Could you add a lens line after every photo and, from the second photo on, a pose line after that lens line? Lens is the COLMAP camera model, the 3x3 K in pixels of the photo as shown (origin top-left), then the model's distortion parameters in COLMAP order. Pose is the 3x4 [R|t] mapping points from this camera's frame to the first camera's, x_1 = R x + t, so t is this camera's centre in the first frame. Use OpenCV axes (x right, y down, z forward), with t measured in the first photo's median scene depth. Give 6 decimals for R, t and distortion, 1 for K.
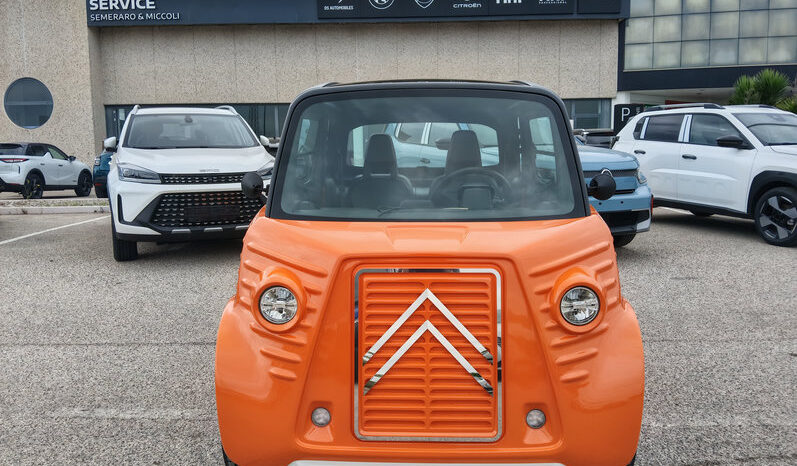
lens RADIAL K [[632.3, 0, 401.7], [0, 632.3, 233.1], [0, 0, 1]] dist [0.077491, -0.159379]
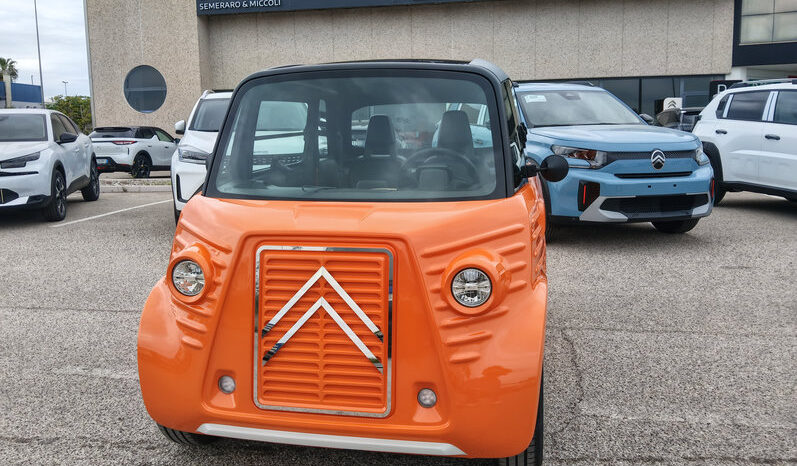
lens RADIAL K [[632.3, 0, 401.7], [0, 632.3, 233.1], [0, 0, 1]] dist [0.077491, -0.159379]
pose [[0.986586, 0.020438, -0.161958, 0.218237], [-0.015827, 0.999433, 0.029713, 0.000734], [0.162474, -0.026751, 0.986350, 0.005306]]
